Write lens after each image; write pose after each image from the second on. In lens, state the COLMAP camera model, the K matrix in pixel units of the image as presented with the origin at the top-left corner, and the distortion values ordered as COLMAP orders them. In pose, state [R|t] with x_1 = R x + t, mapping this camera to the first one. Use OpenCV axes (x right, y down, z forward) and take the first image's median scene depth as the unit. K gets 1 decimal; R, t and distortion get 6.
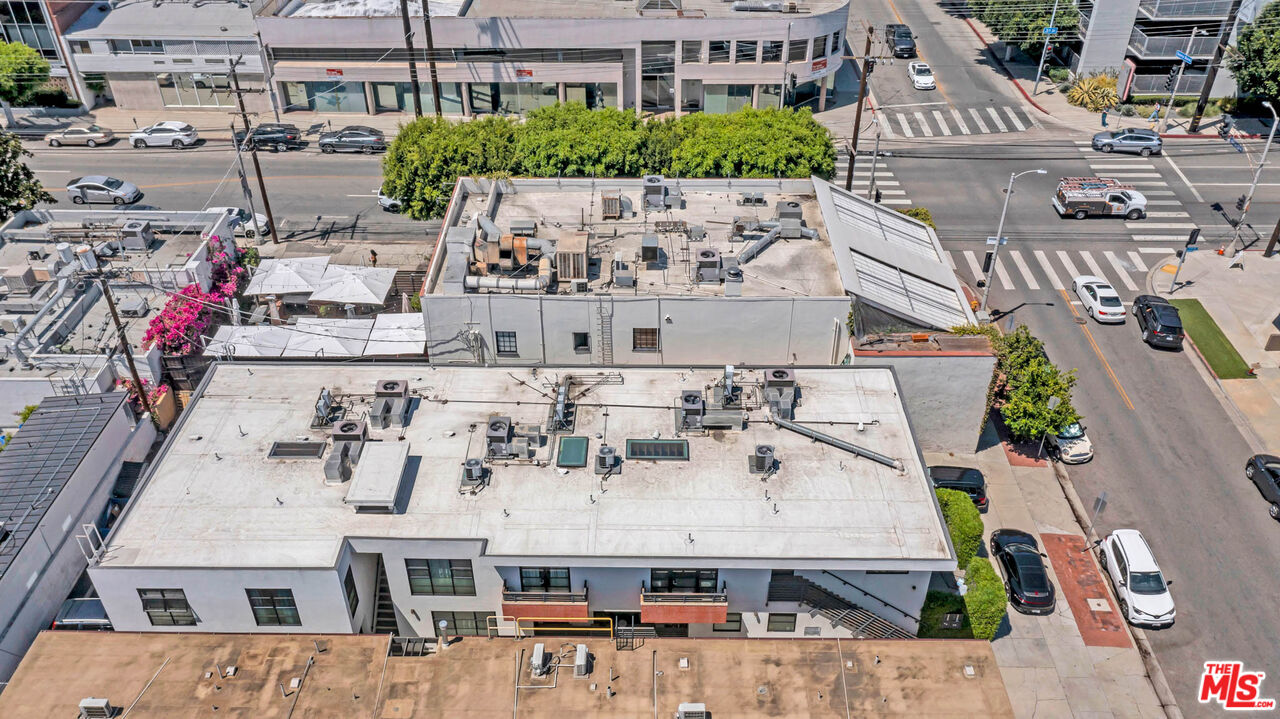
lens RADIAL K [[1019.4, 0, 643.8], [0, 1019.4, 360.1], [0, 0, 1]] dist [0.005849, 0.013761]
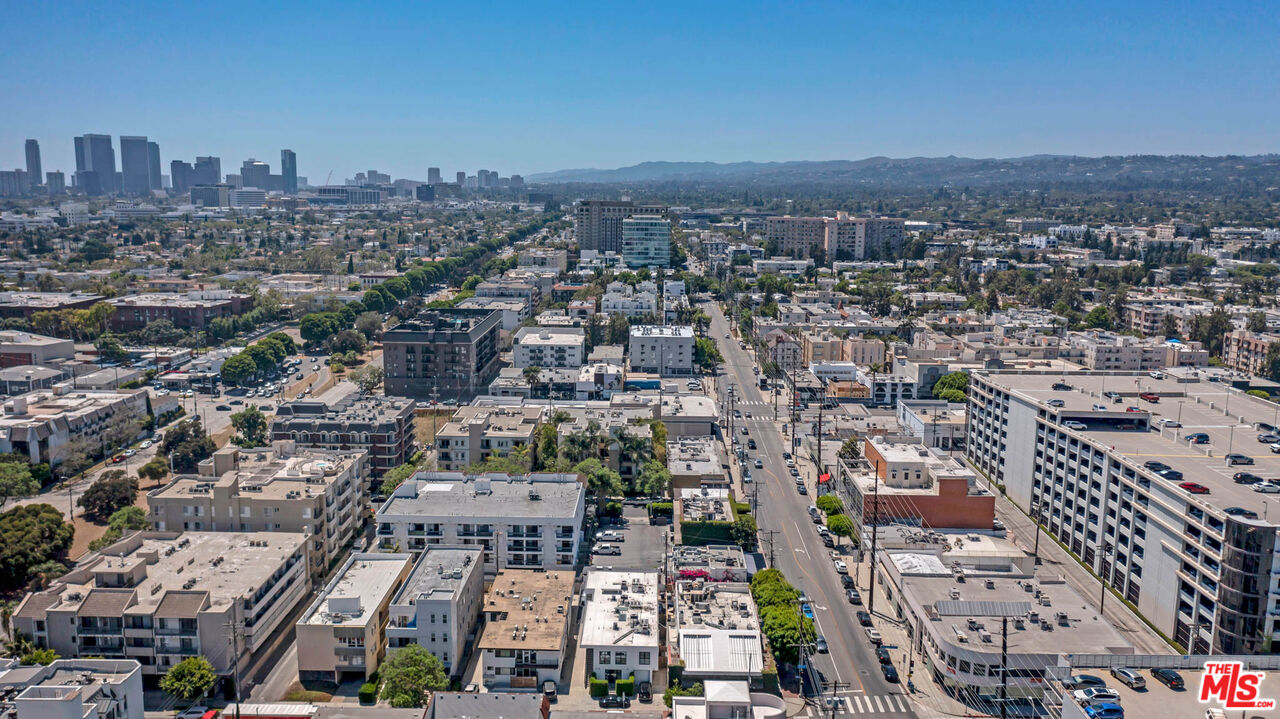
lens RADIAL K [[1019.4, 0, 638.3], [0, 1019.4, 388.7], [0, 0, 1]] dist [0.005849, 0.013761]
pose [[-0.009409, 0.188707, -0.981988, 2.803517], [-0.595837, 0.787598, 0.157060, -0.954231], [0.803050, 0.586583, 0.105028, 0.084542]]
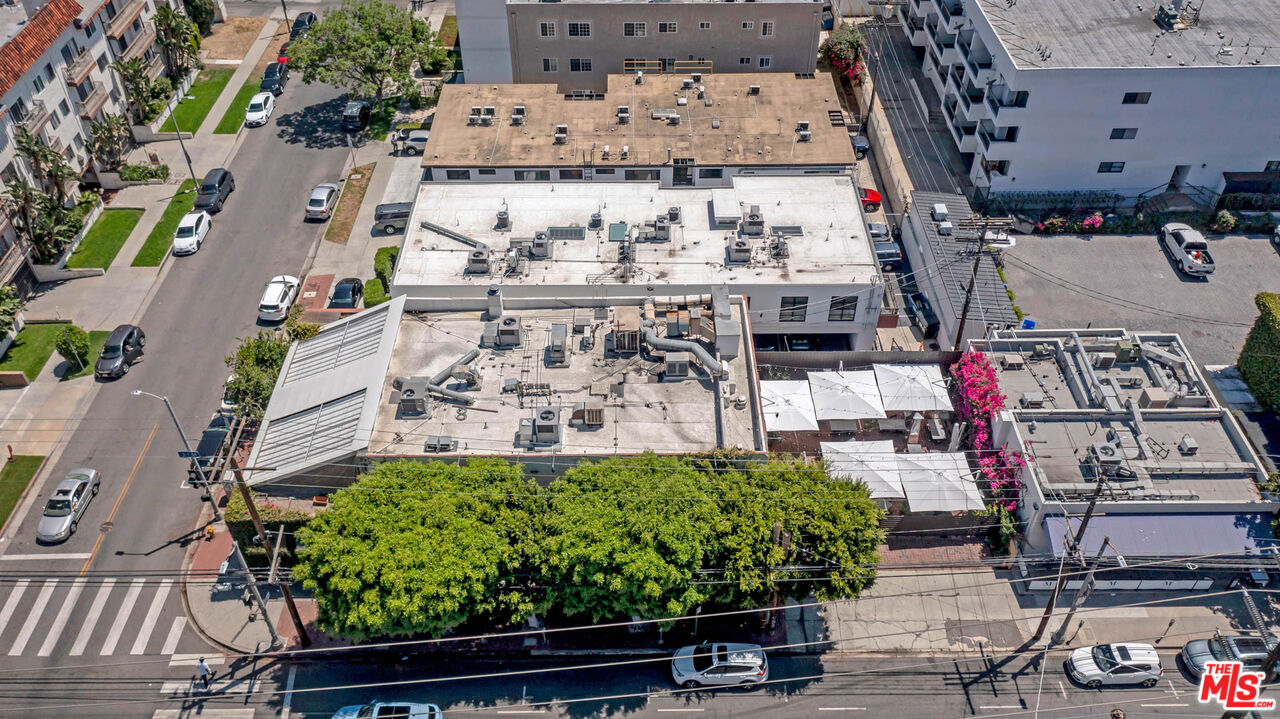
lens RADIAL K [[1019.4, 0, 643.4], [0, 1019.4, 358.7], [0, 0, 1]] dist [0.005849, 0.013761]
pose [[-0.999926, 0.006965, -0.009925, -0.069531], [-0.008290, 0.204635, 0.978803, -1.101536], [0.008848, 0.978814, -0.204562, 1.149066]]
